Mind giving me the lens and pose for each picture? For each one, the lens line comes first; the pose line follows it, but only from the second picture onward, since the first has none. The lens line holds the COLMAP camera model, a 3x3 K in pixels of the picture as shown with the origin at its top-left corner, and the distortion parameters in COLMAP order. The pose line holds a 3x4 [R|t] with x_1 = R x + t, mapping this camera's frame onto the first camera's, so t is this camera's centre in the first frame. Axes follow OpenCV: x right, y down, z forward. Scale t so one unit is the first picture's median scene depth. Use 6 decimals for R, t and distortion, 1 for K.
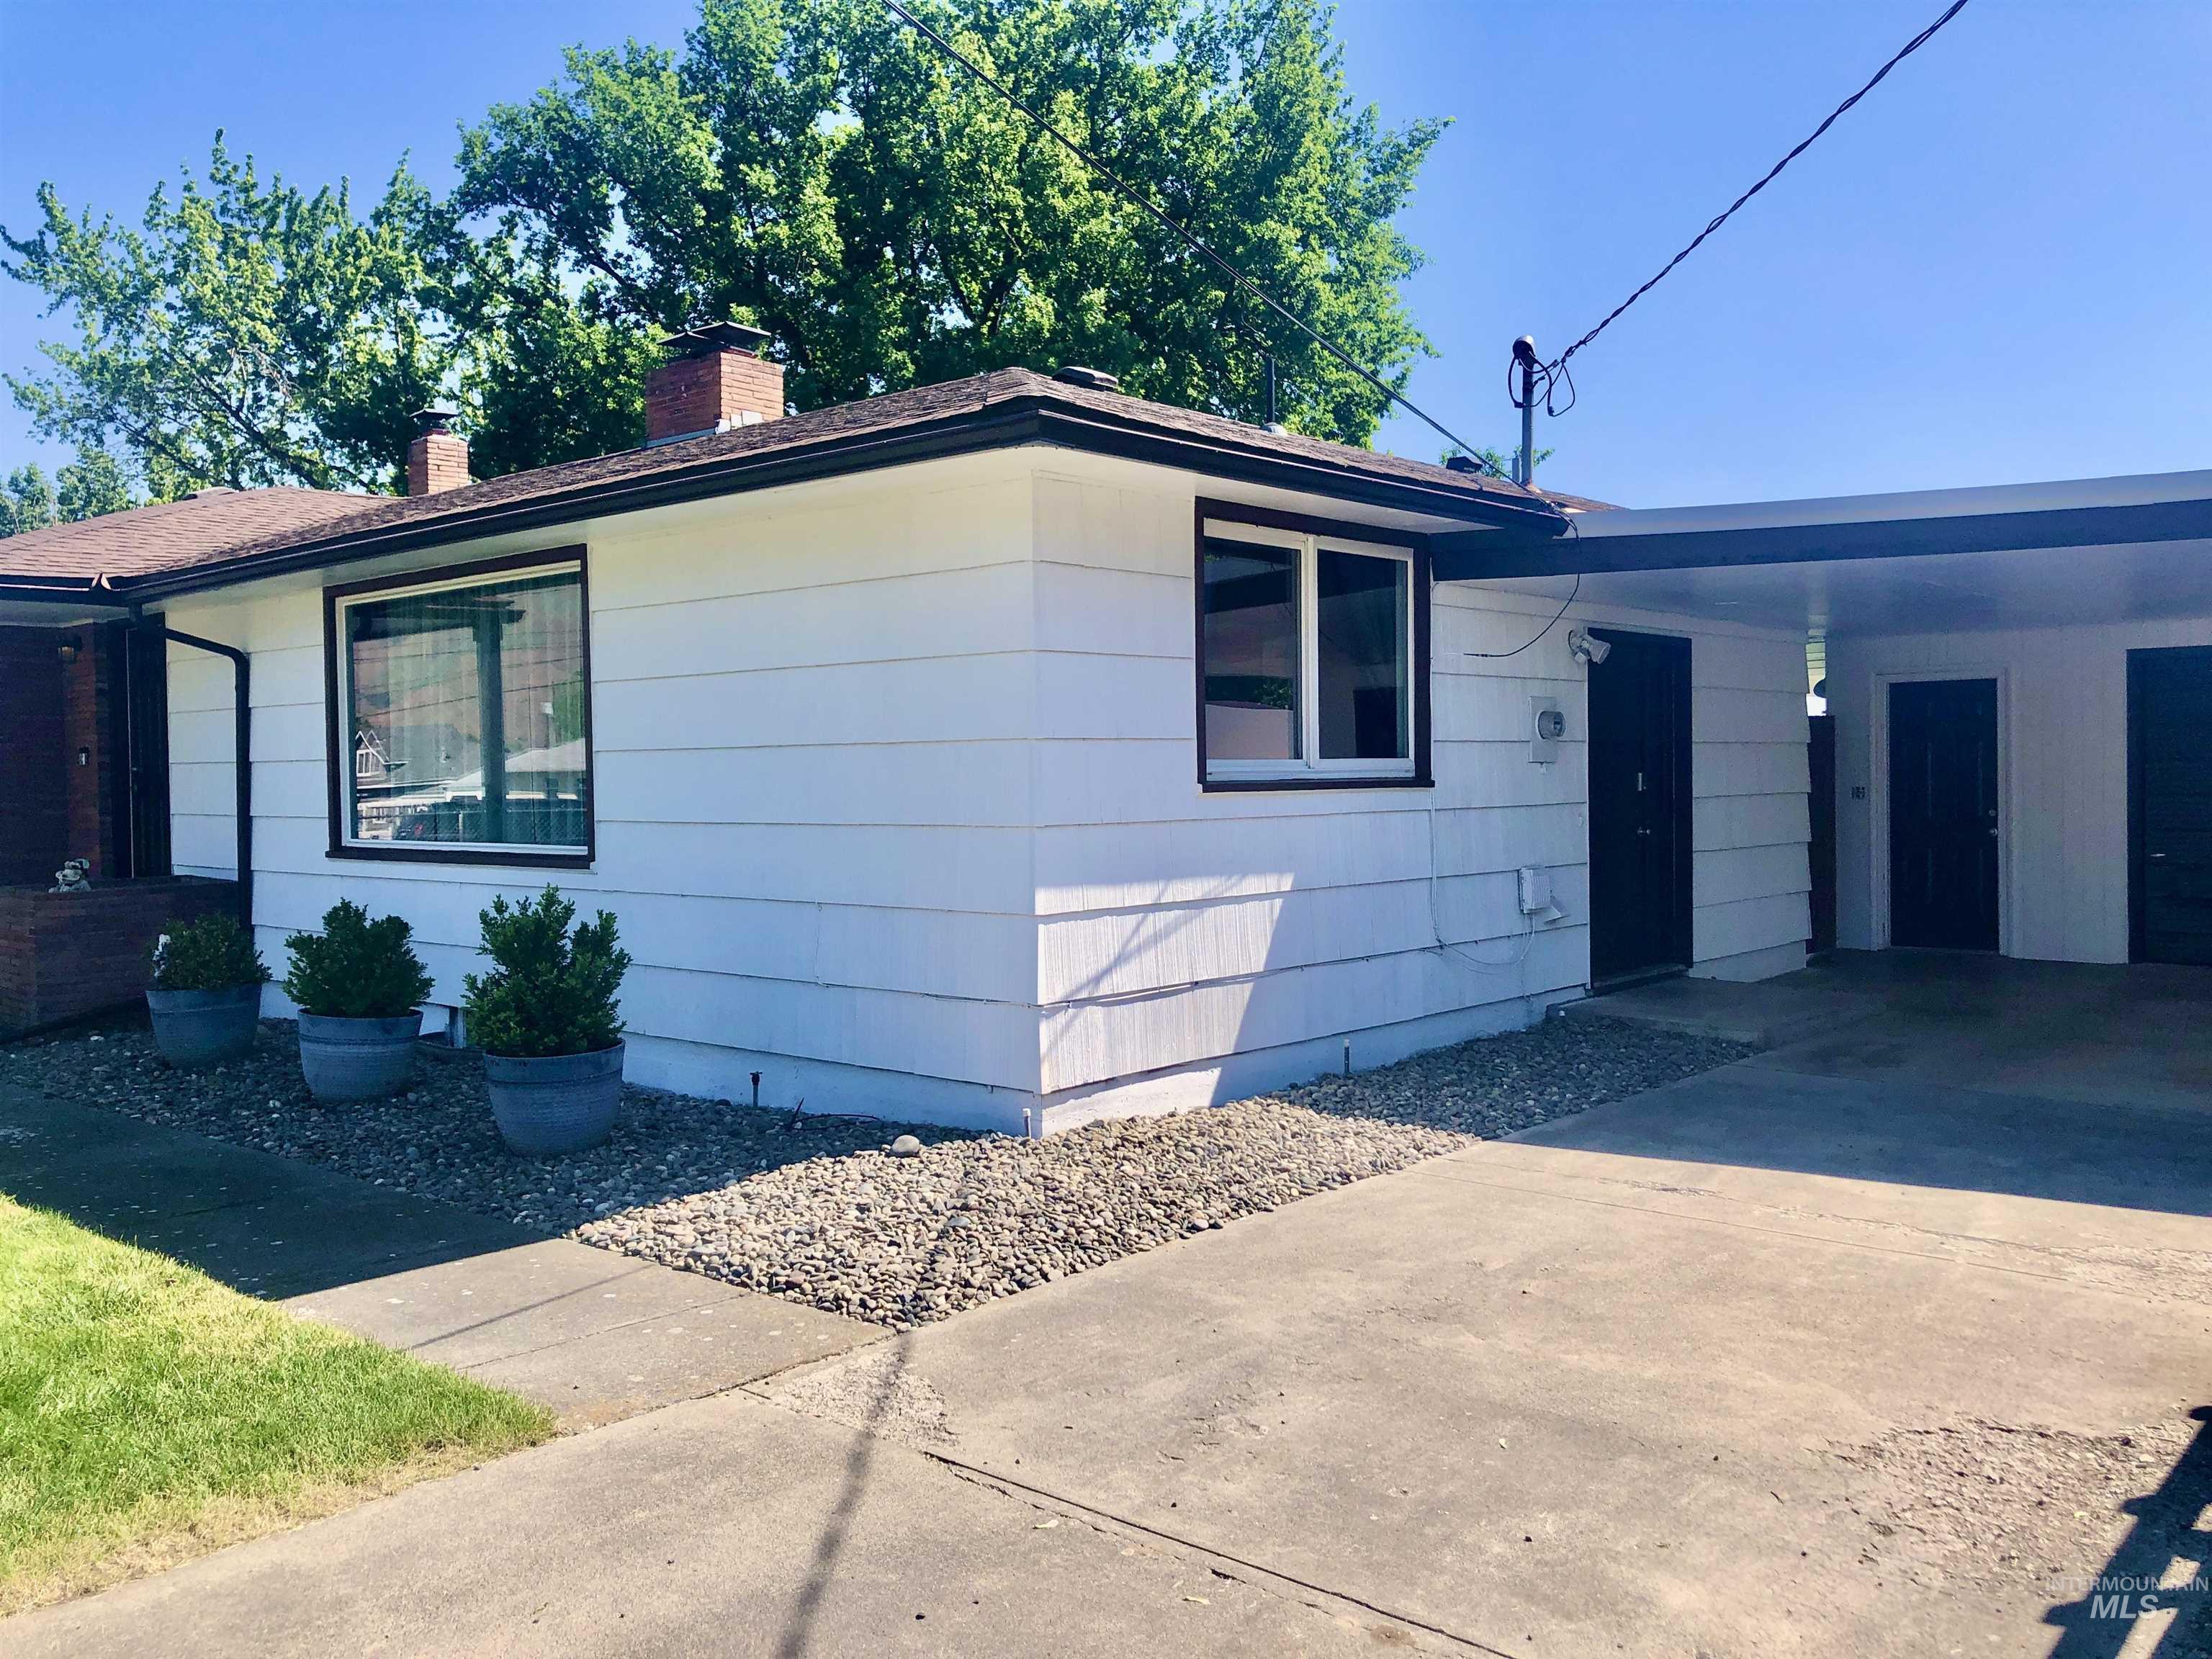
lens RADIAL K [[1803.1, 0, 1096.0], [0, 1803.1, 809.6], [0, 0, 1]] dist [0.031869, -0.047450]
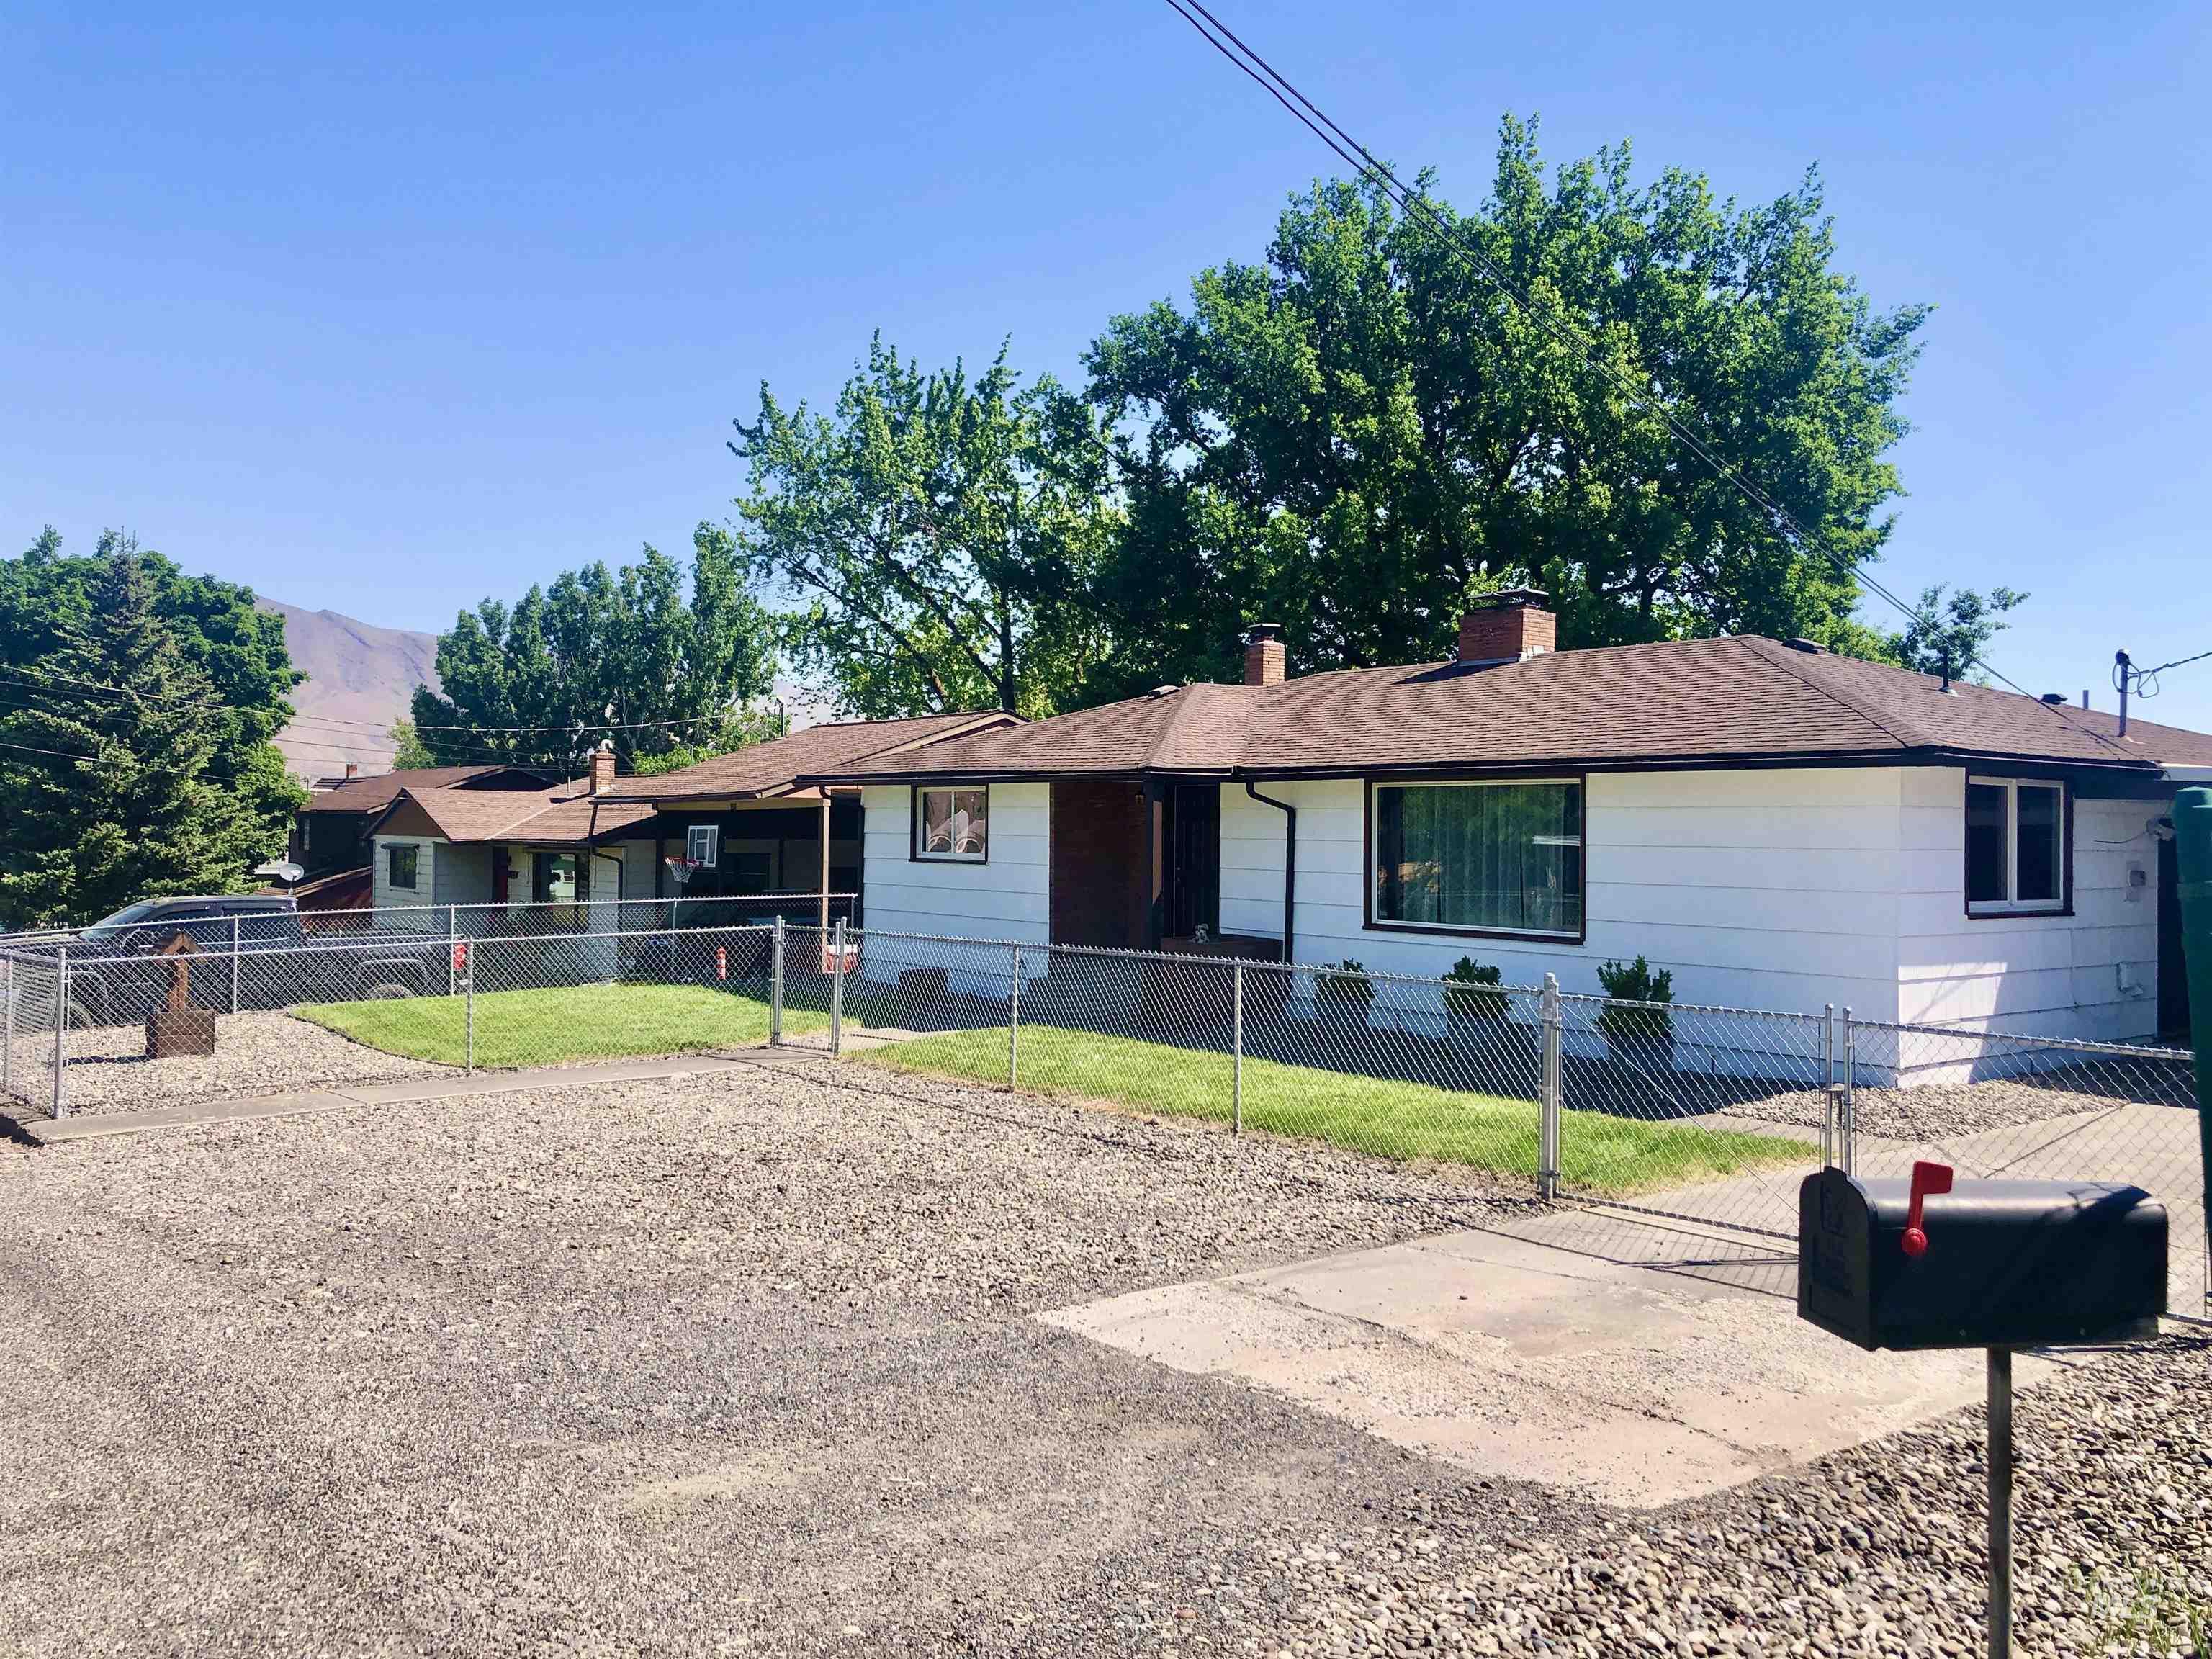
lens RADIAL K [[1803.1, 0, 1101.3], [0, 1803.1, 825.4], [0, 0, 1]] dist [0.031869, -0.047450]
pose [[0.982548, 0.023512, -0.184519, -0.127259], [-0.027784, 0.999402, -0.020602, -0.011407], [0.183924, 0.025369, 0.982613, -0.276300]]
